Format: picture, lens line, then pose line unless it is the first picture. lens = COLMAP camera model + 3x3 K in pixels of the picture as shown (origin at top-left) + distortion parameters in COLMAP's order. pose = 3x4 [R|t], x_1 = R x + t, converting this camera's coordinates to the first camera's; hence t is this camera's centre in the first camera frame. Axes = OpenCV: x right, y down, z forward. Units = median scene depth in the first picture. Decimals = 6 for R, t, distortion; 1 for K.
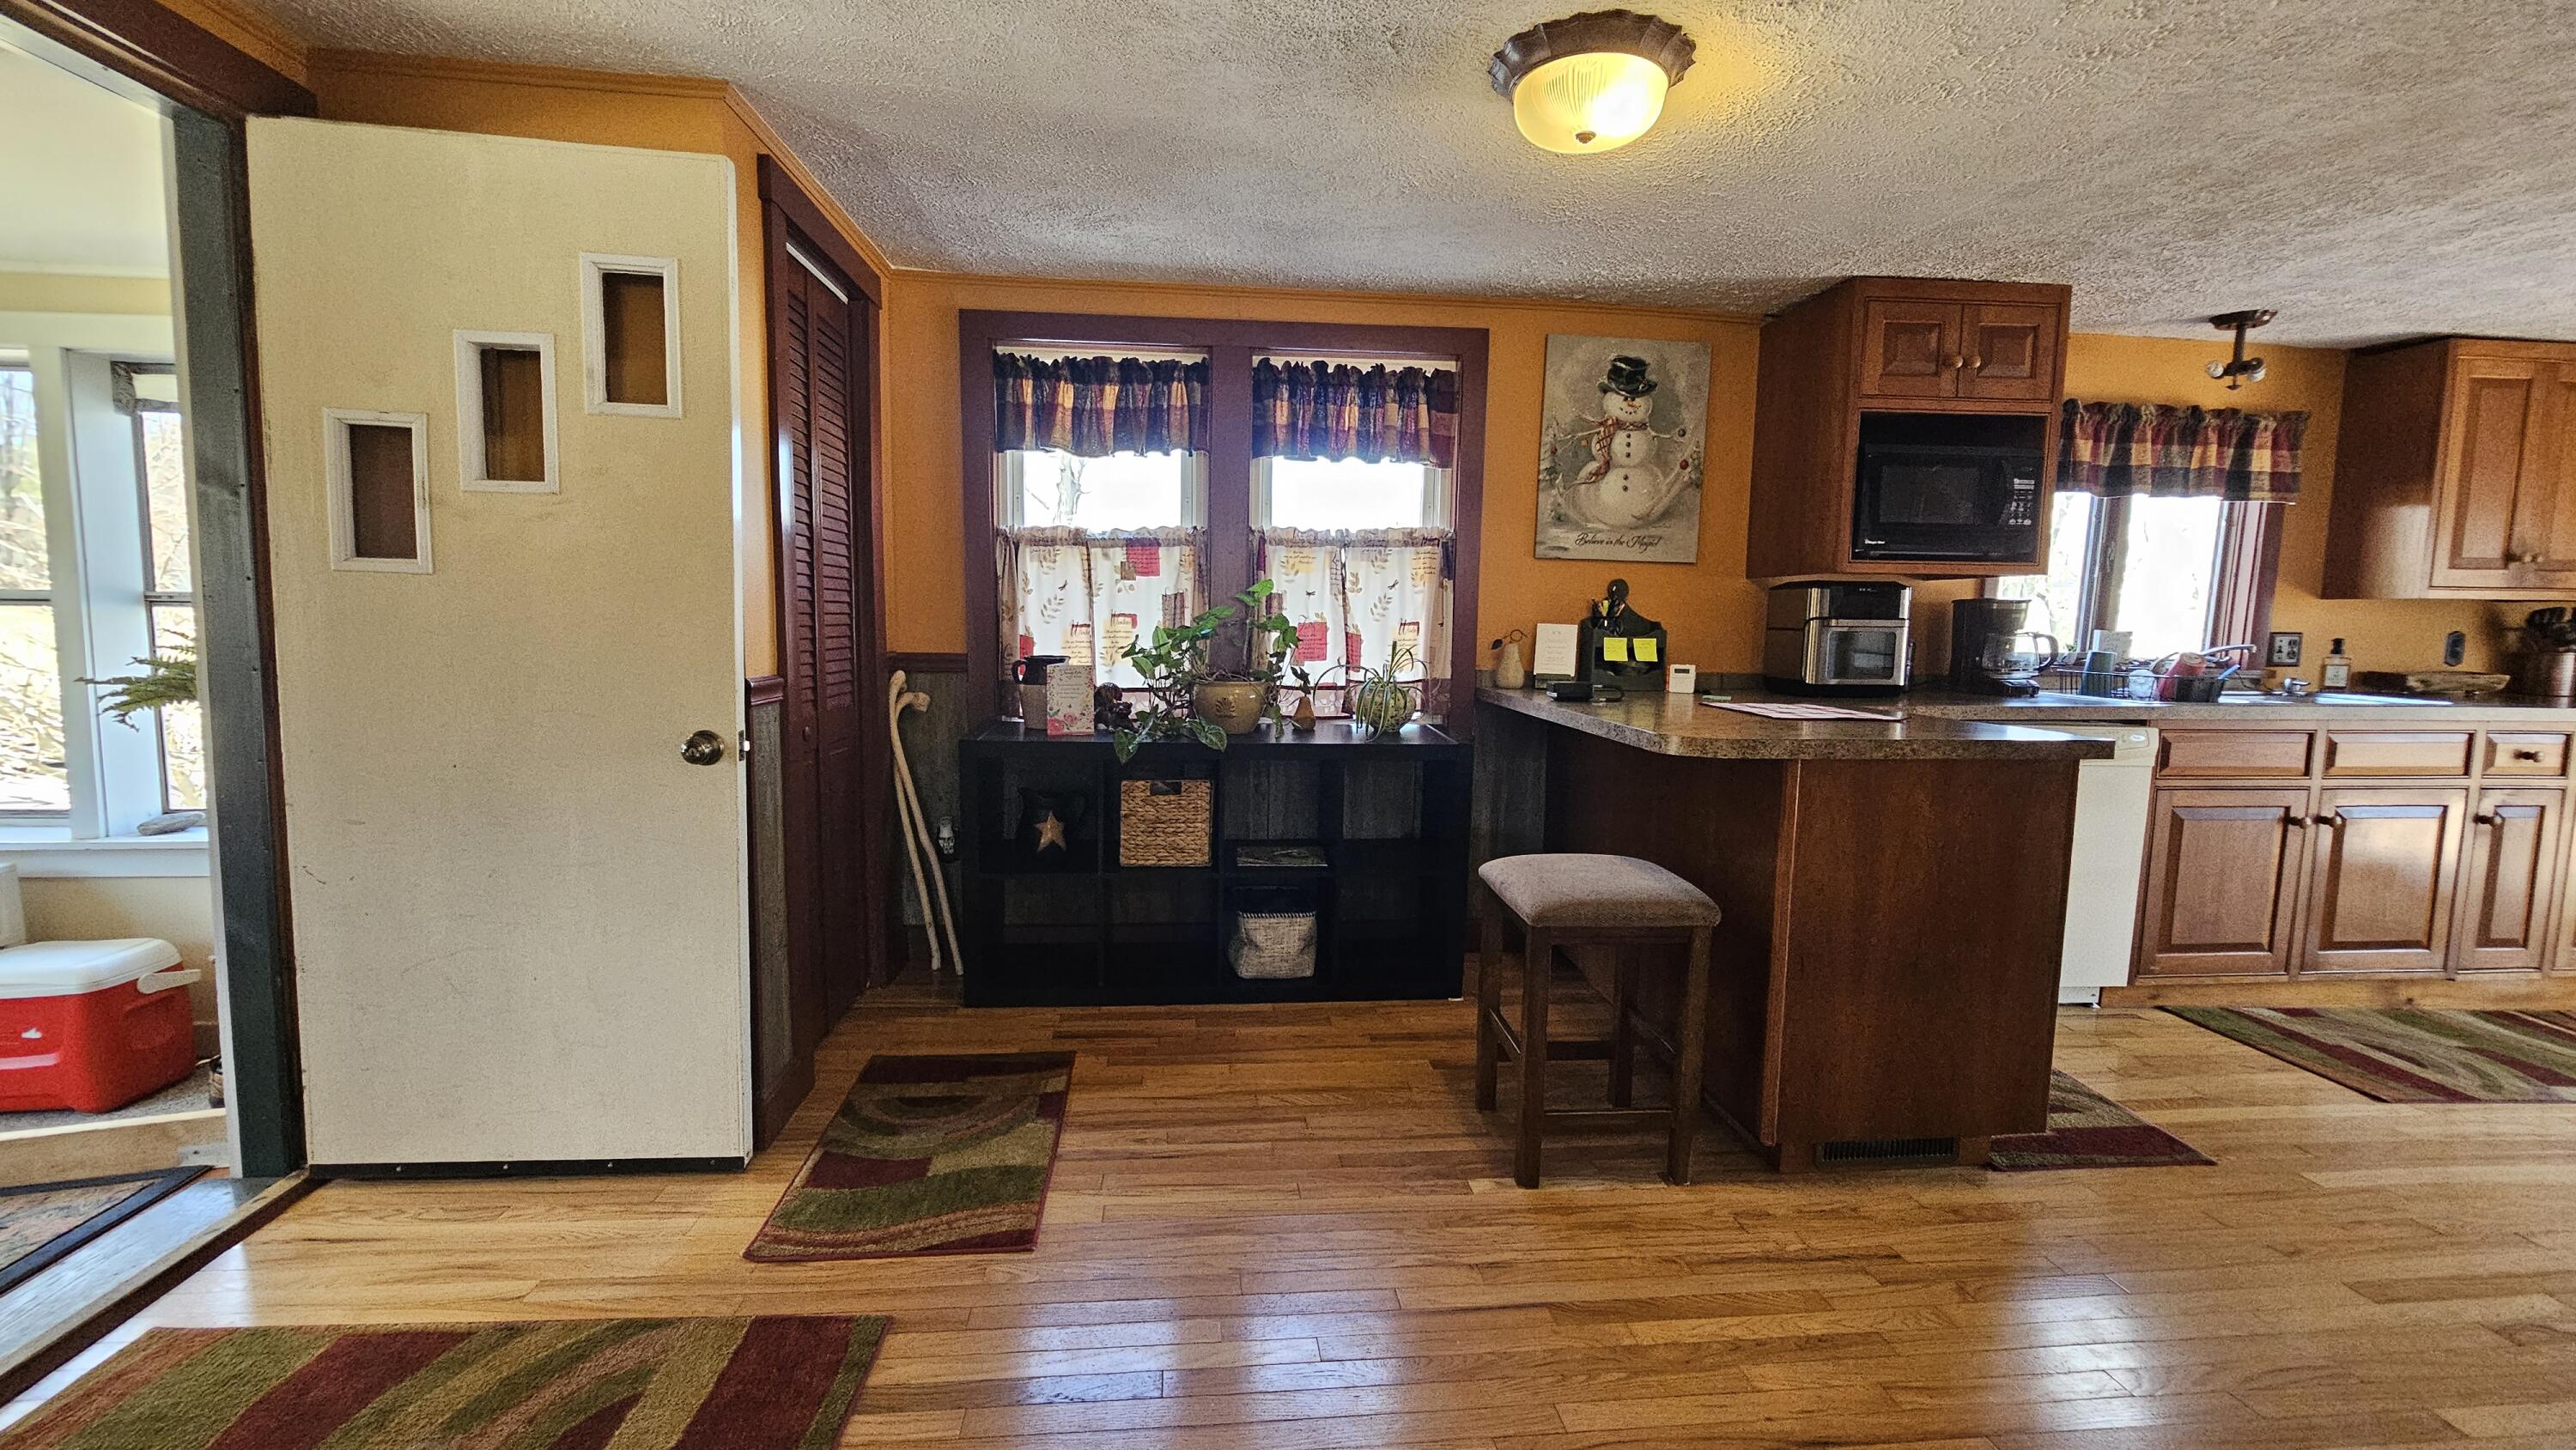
lens RADIAL K [[1059.5, 0, 1289.5], [0, 1059.5, 722.1], [0, 0, 1]] dist [-0.000167, -0.000707]
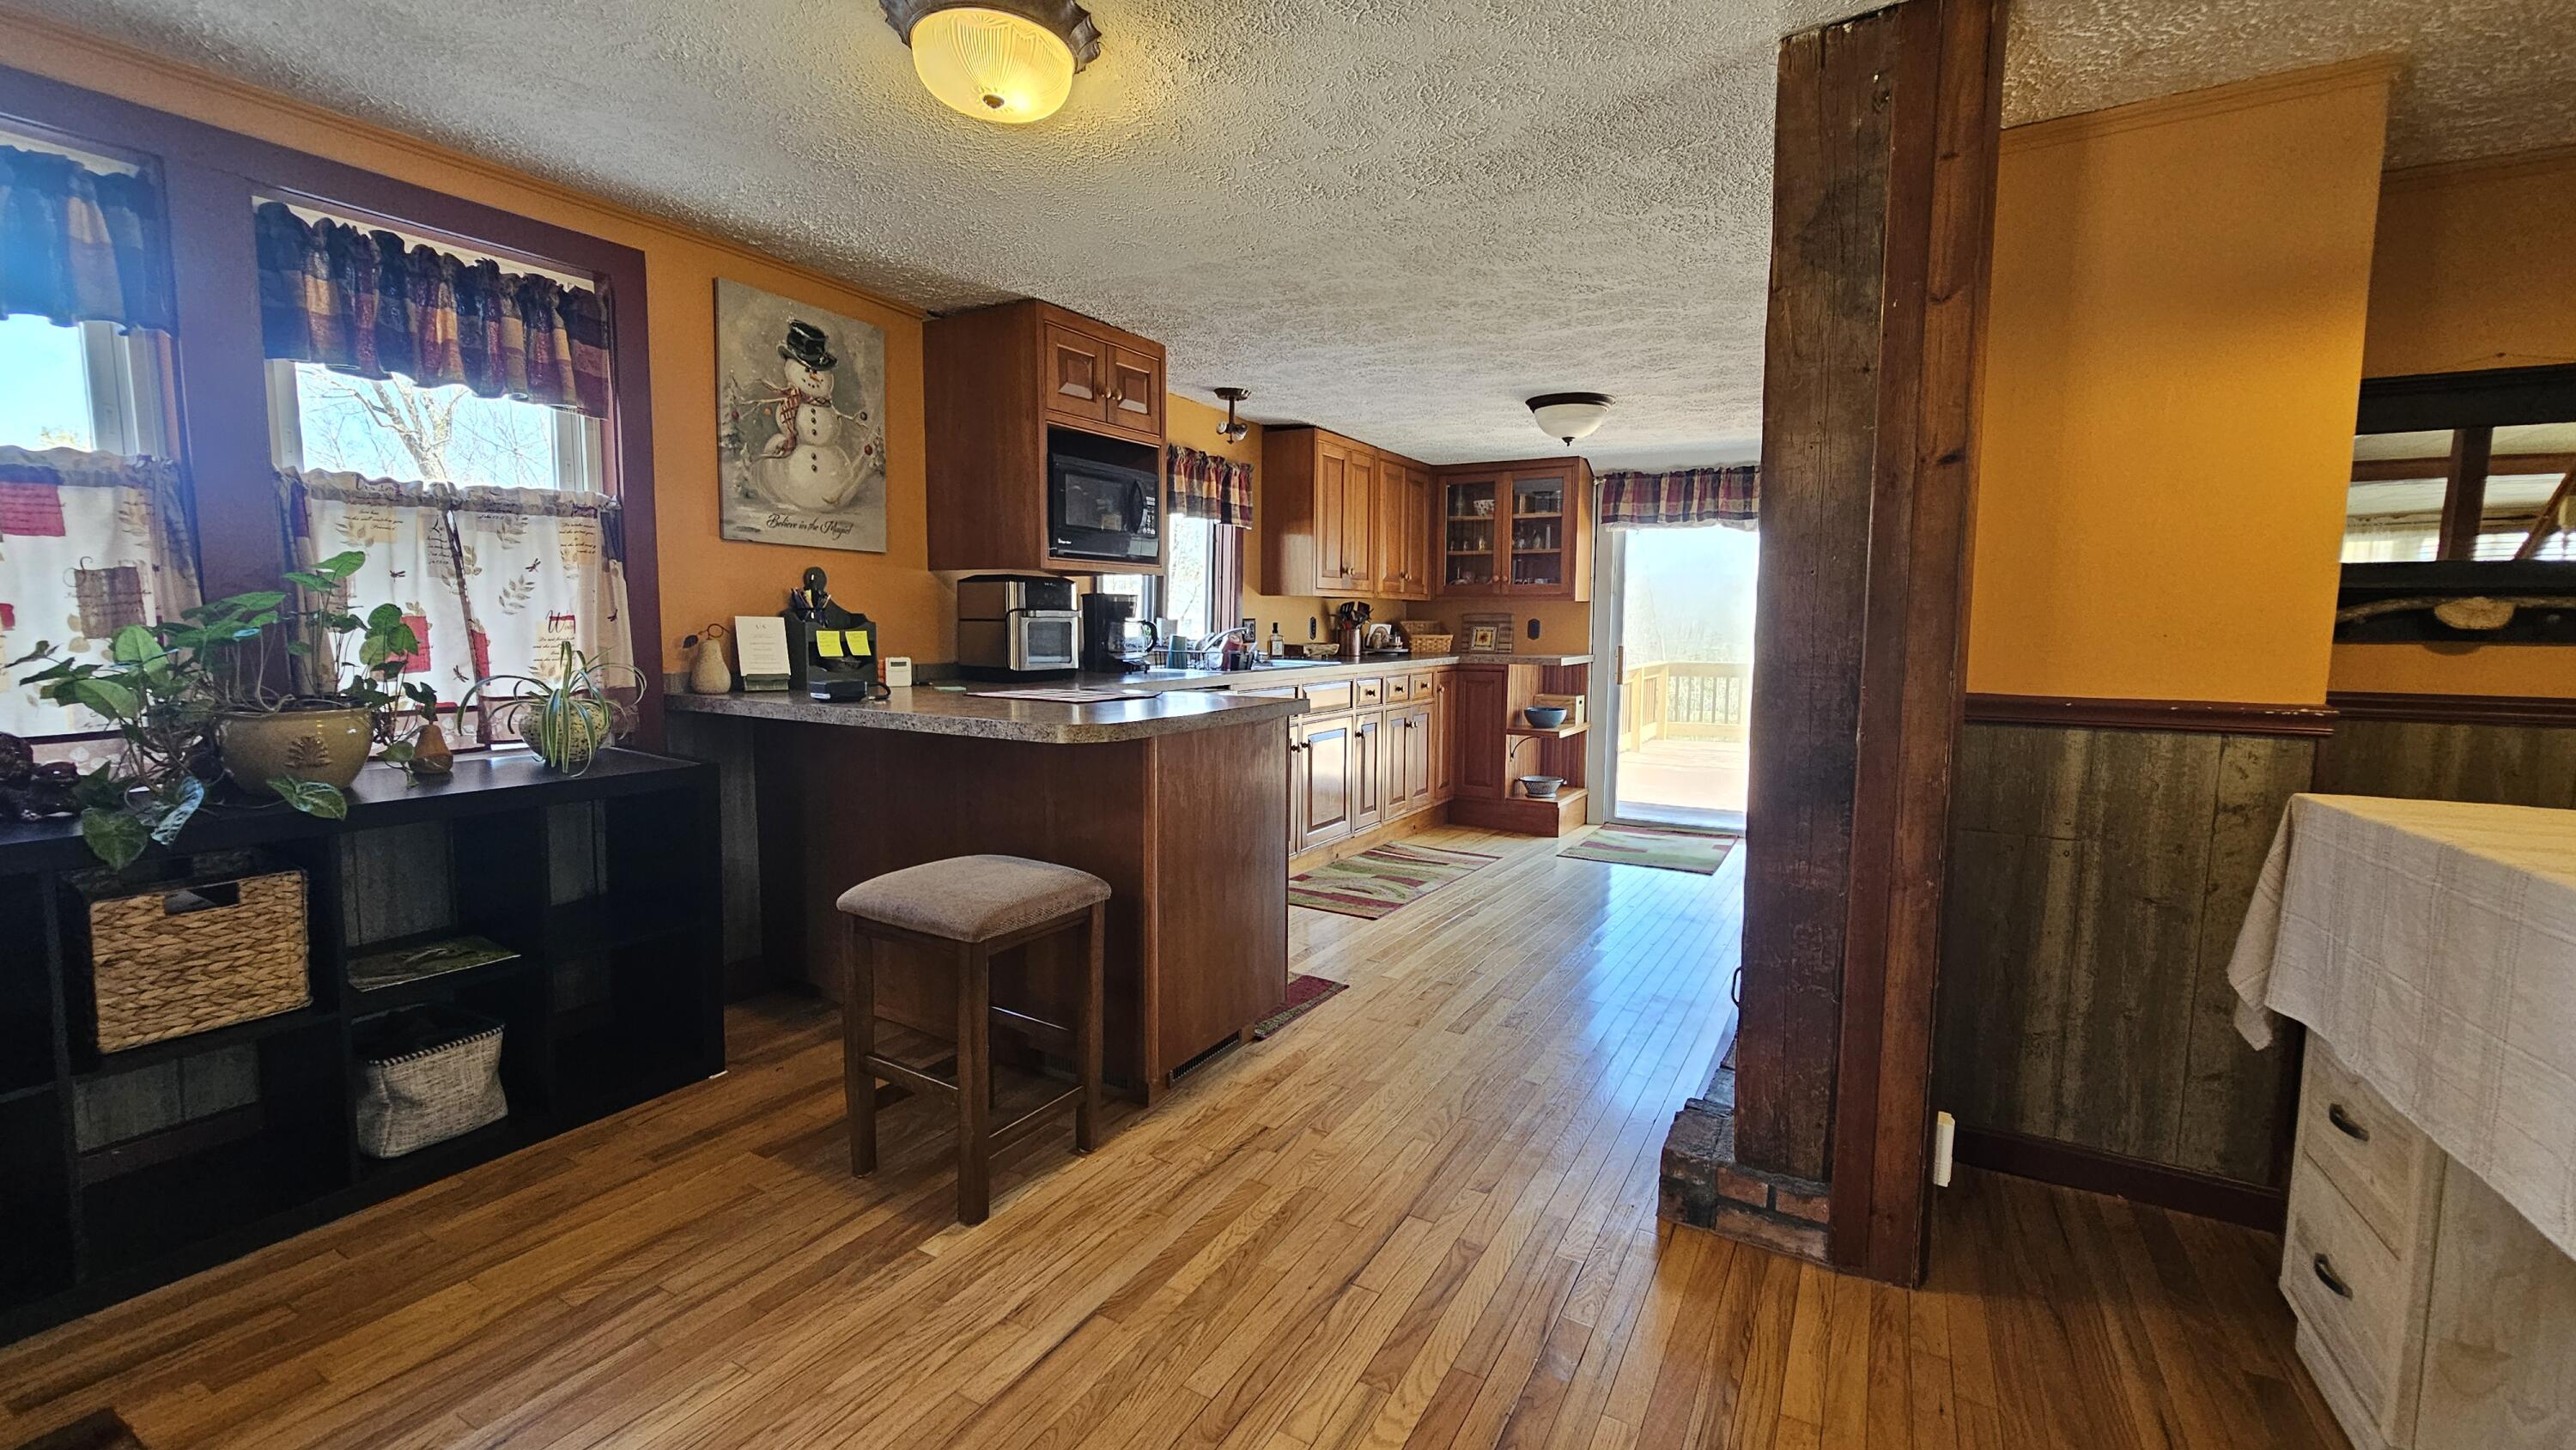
lens RADIAL K [[1059.5, 0, 1287.3], [0, 1059.5, 724.0], [0, 0, 1]] dist [-0.000167, -0.000707]
pose [[0.575900, -0.089647, 0.812590, -0.231005], [0.080278, 0.995367, 0.052917, -0.016872], [-0.813569, 0.034758, 0.580429, 0.153391]]
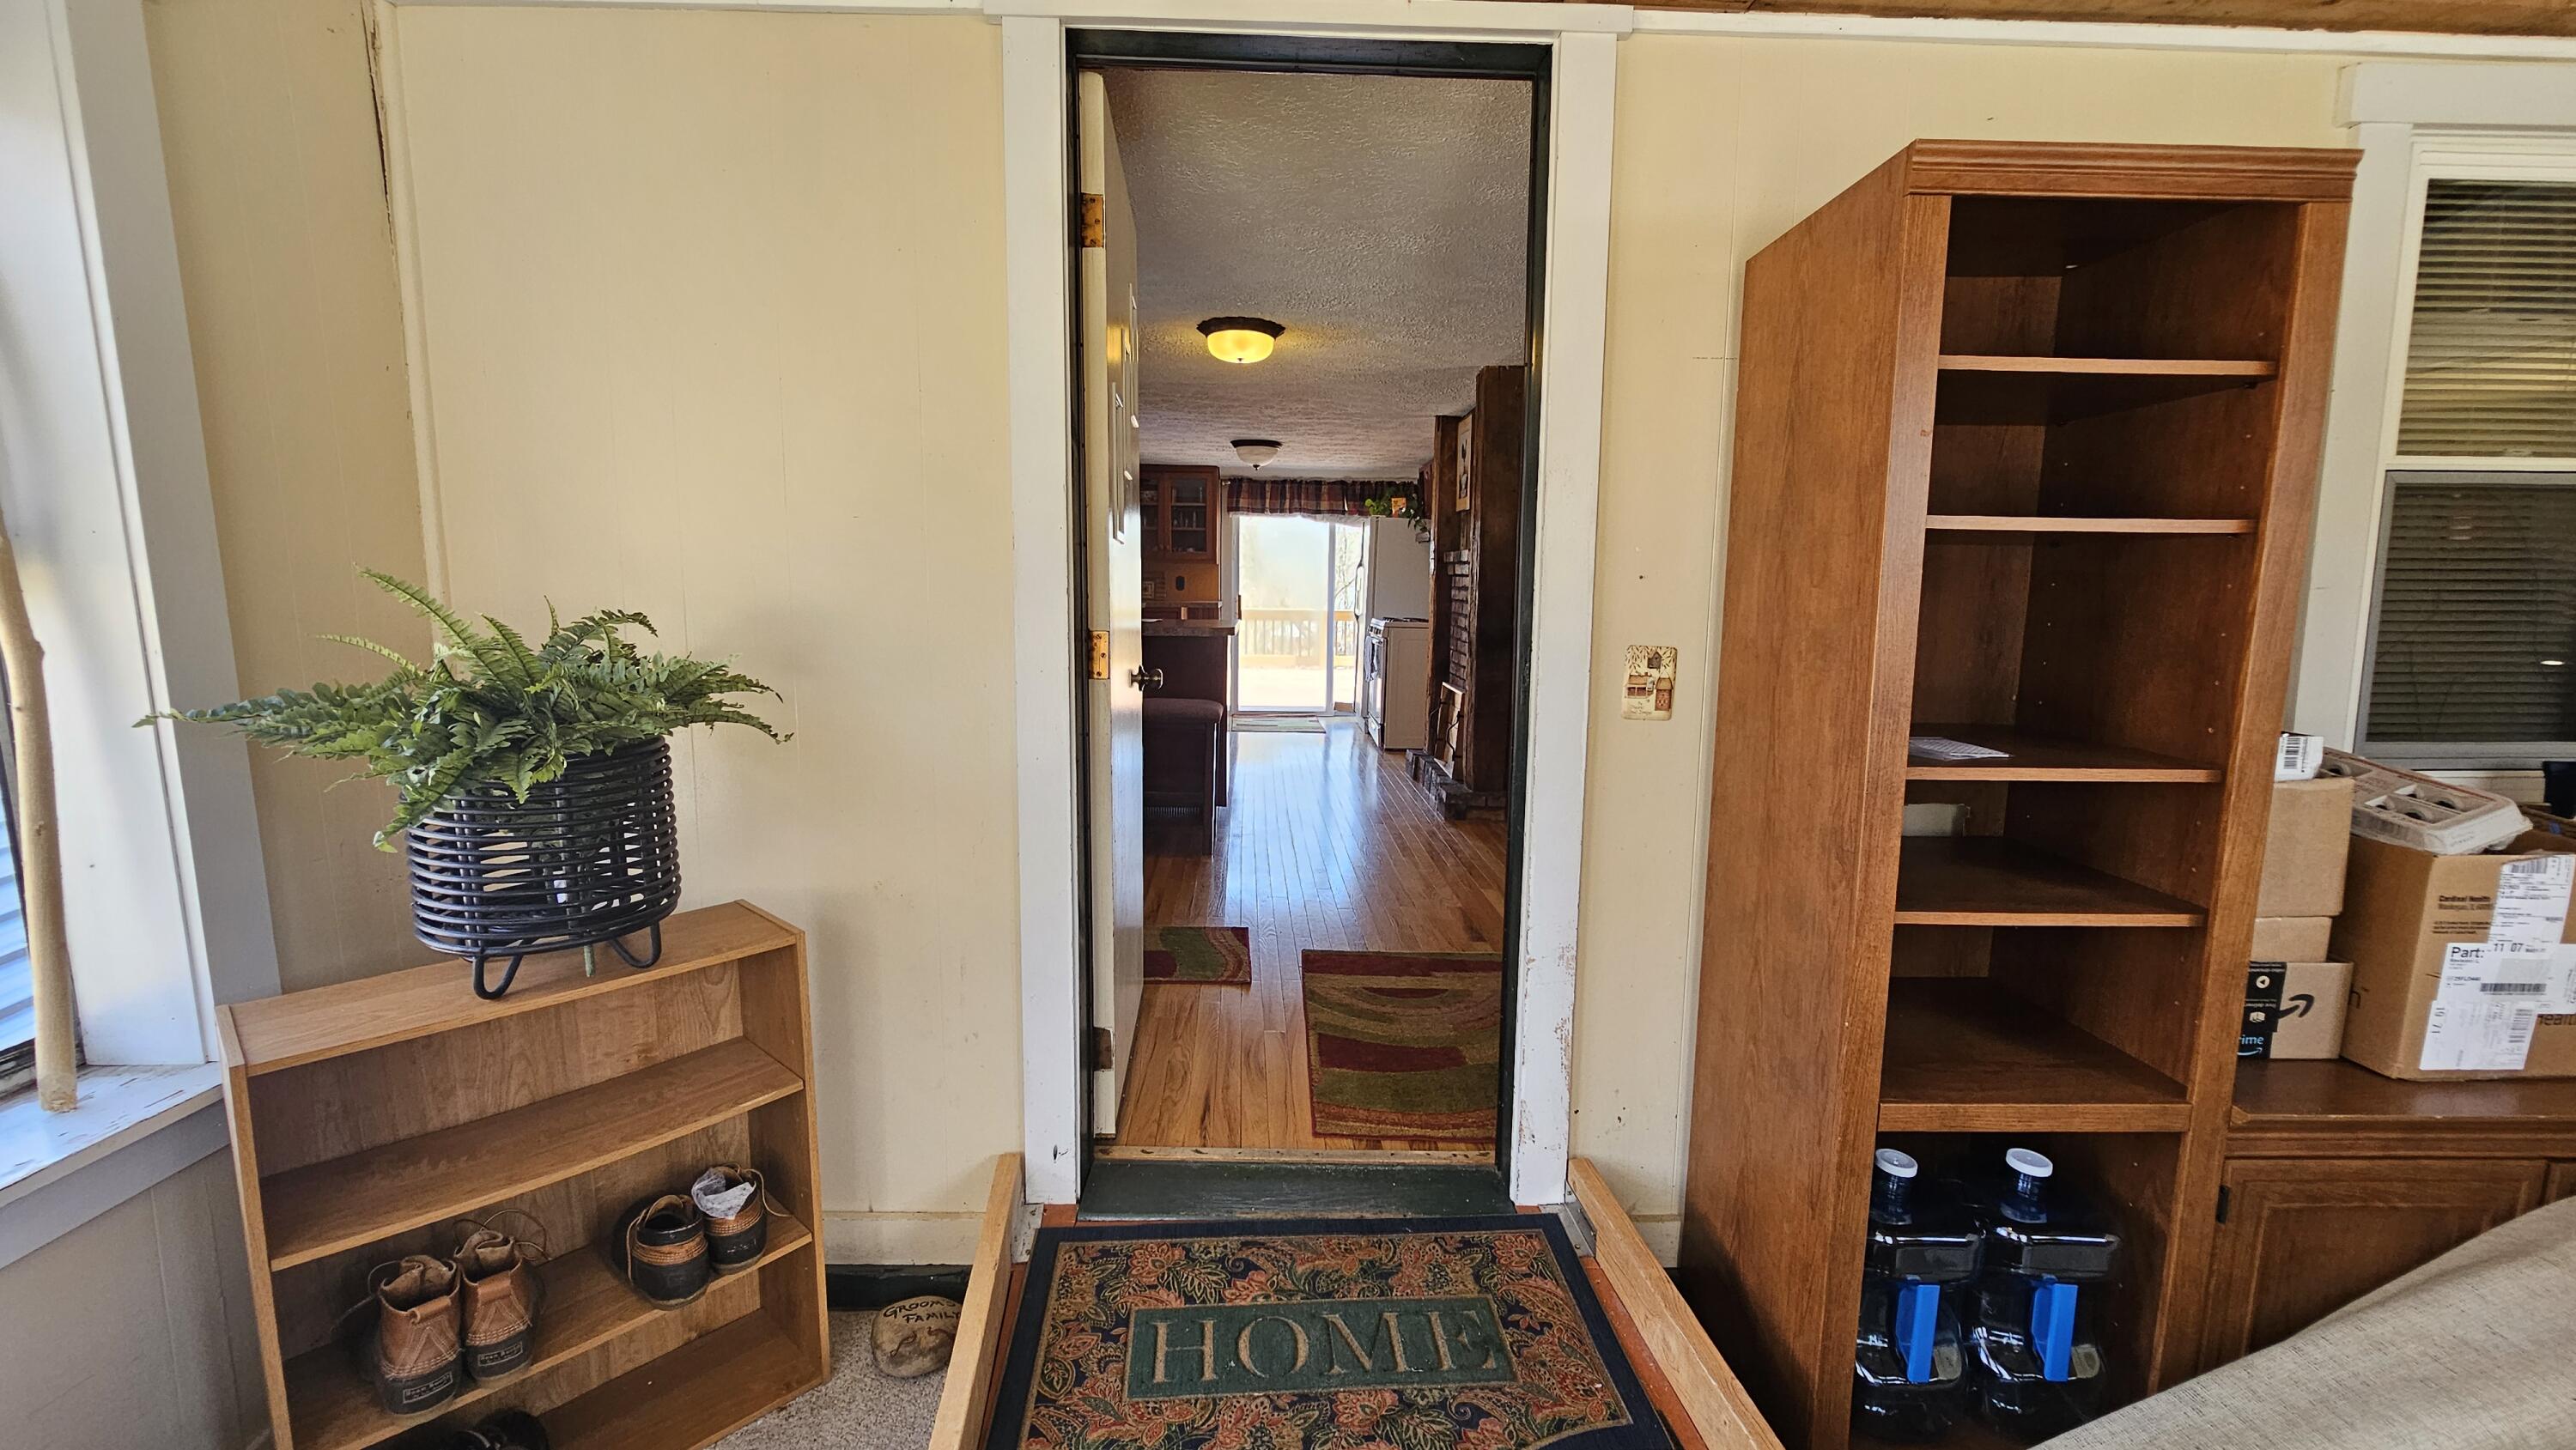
lens RADIAL K [[1059.5, 0, 1276.9], [0, 1059.5, 728.6], [0, 0, 1]] dist [-0.000167, -0.000707]
pose [[0.061911, -0.155114, 0.985955, -1.267621], [0.092086, 0.984524, 0.149106, -0.070880], [-0.993825, 0.081562, 0.075236, 0.506517]]
